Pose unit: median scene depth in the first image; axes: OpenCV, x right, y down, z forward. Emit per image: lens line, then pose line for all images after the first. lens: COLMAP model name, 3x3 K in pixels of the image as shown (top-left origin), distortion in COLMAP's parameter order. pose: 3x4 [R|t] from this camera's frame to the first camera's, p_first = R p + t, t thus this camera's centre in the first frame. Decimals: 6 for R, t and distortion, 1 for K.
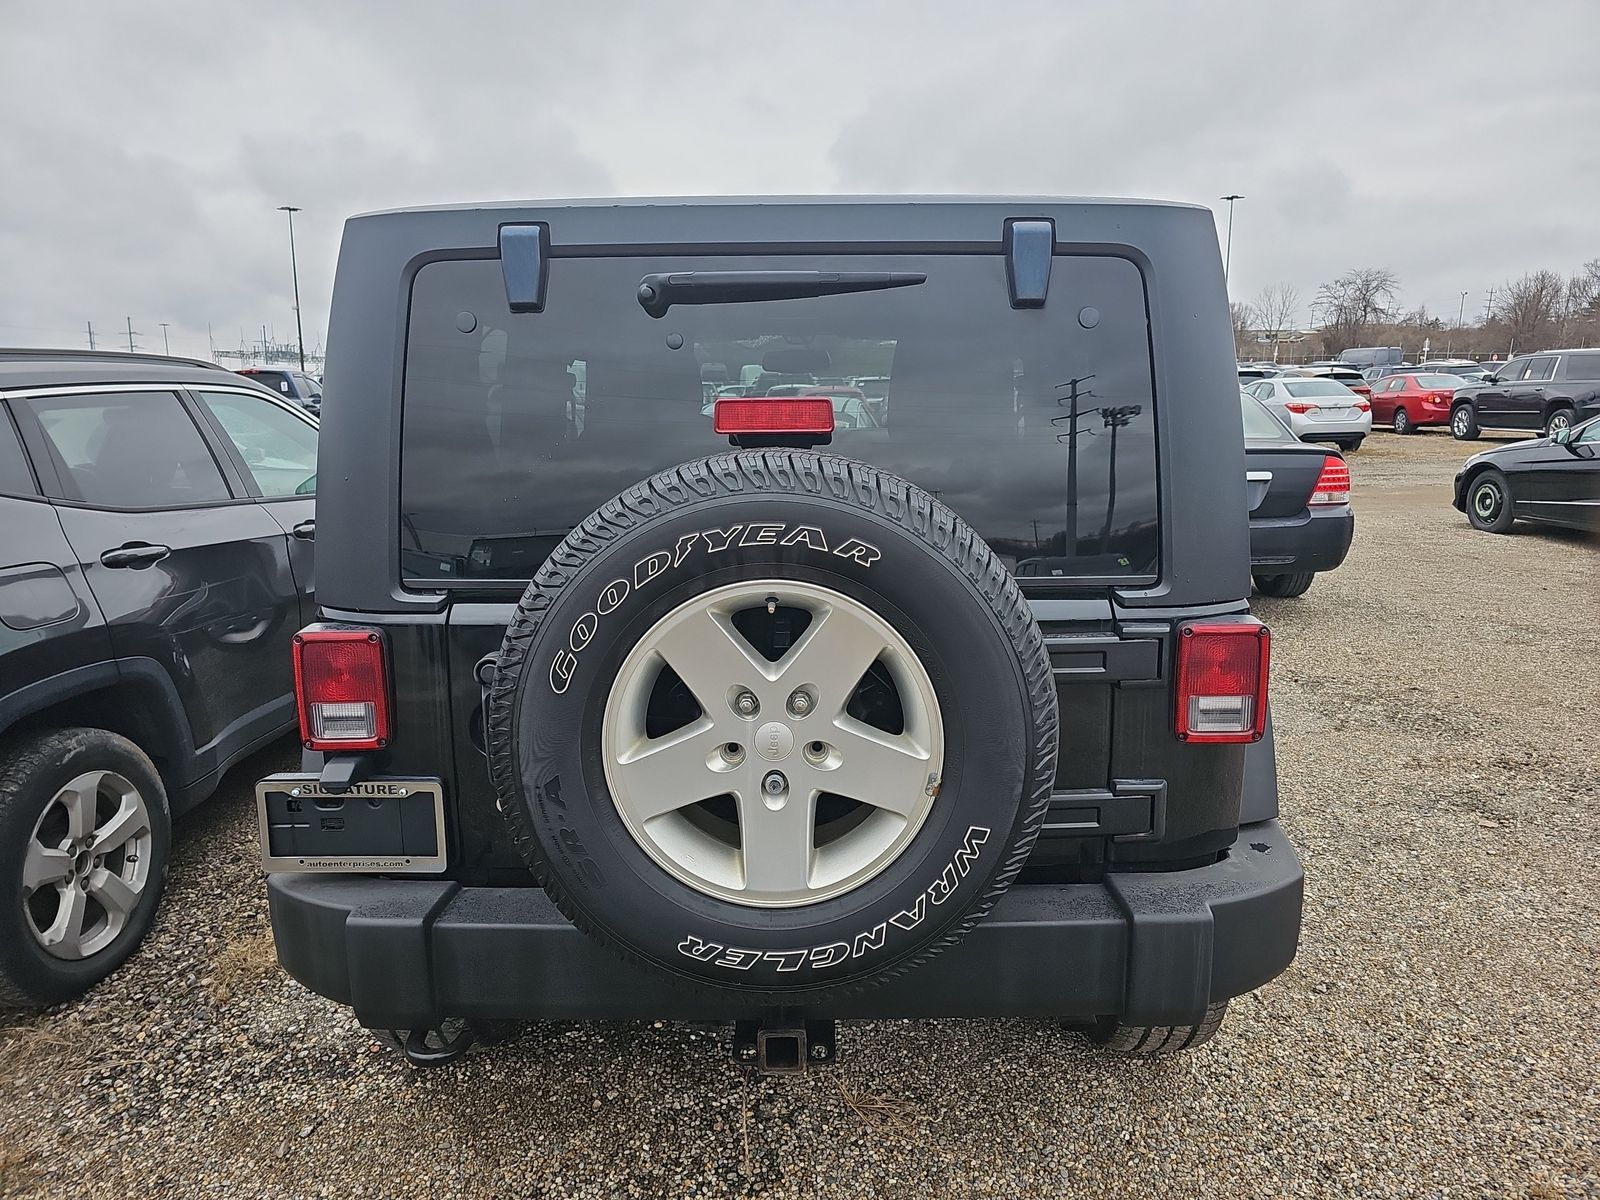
lens RADIAL K [[1032.9, 0, 806.3], [0, 1032.9, 602.1], [0, 0, 1]] dist [0.038856, -0.025645]
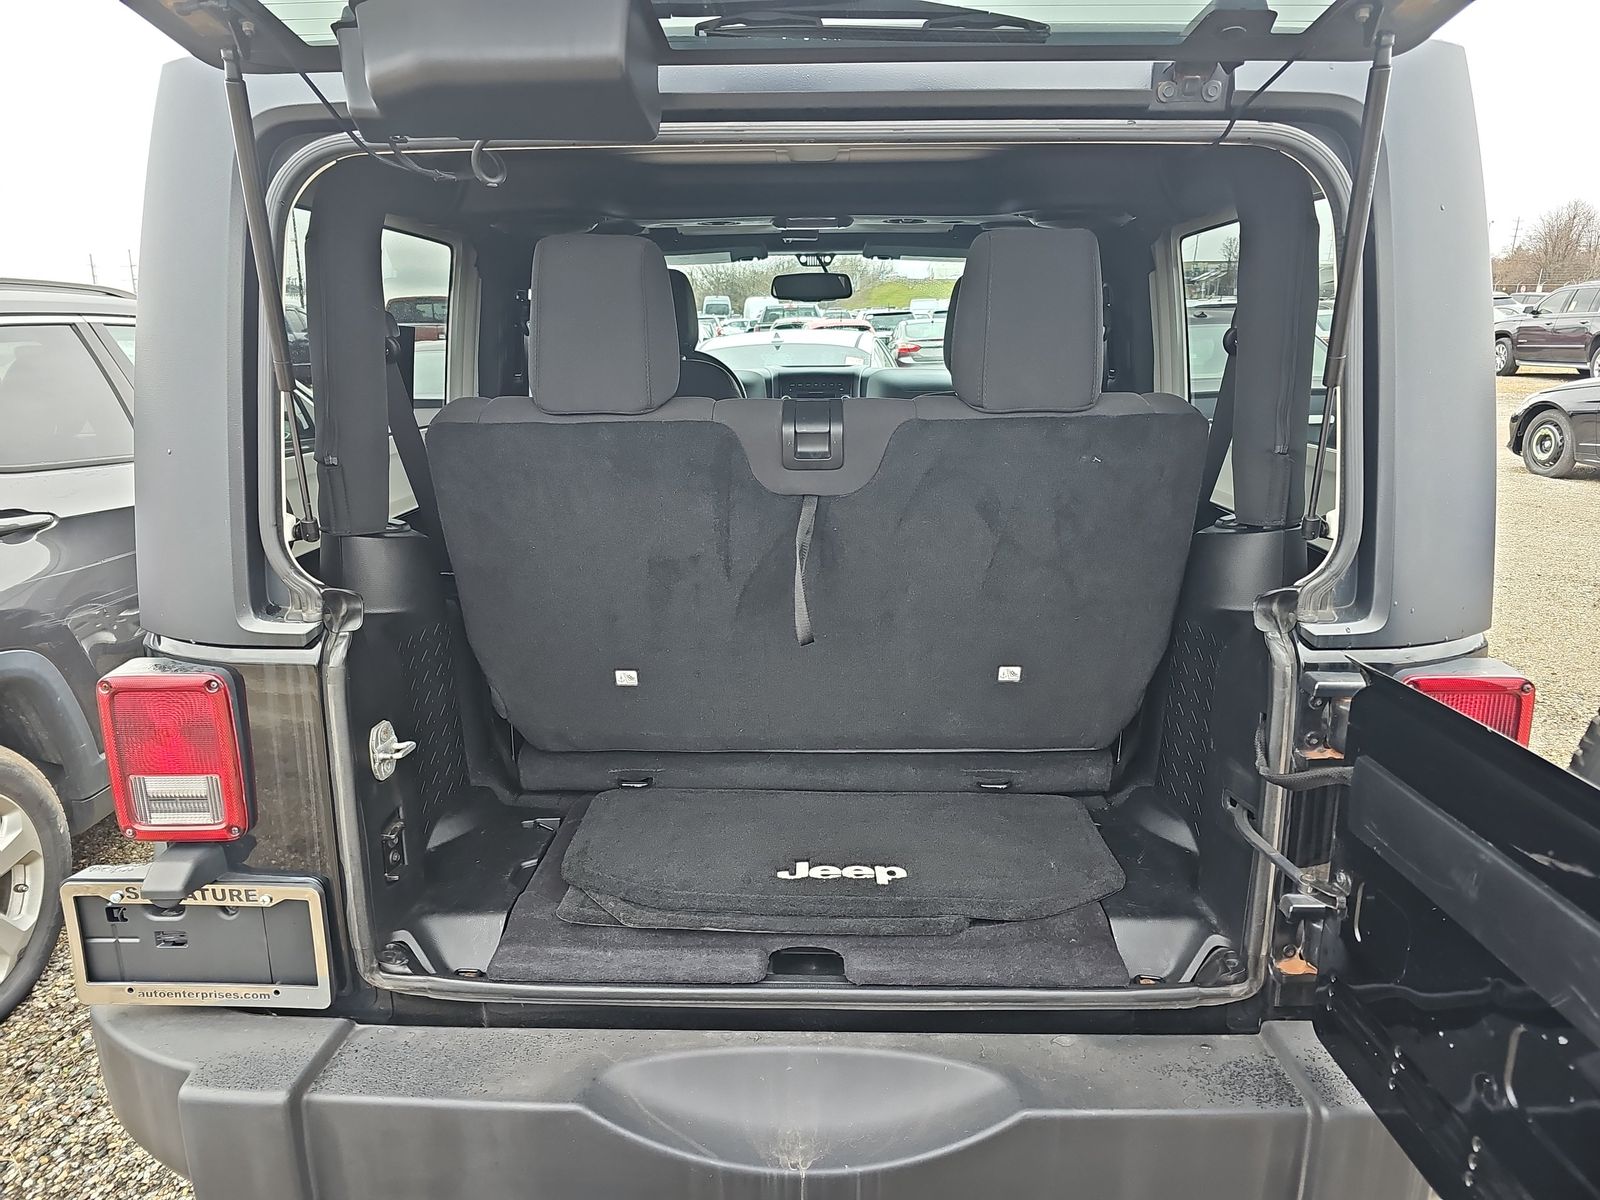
lens RADIAL K [[1032.9, 0, 793.3], [0, 1032.9, 595.7], [0, 0, 1]] dist [0.038856, -0.025645]
pose [[0.999861, 0.003585, -0.016291, -0.013913], [-0.002693, 0.998514, 0.054436, -0.042977], [0.016462, -0.054384, 0.998384, 0.216547]]
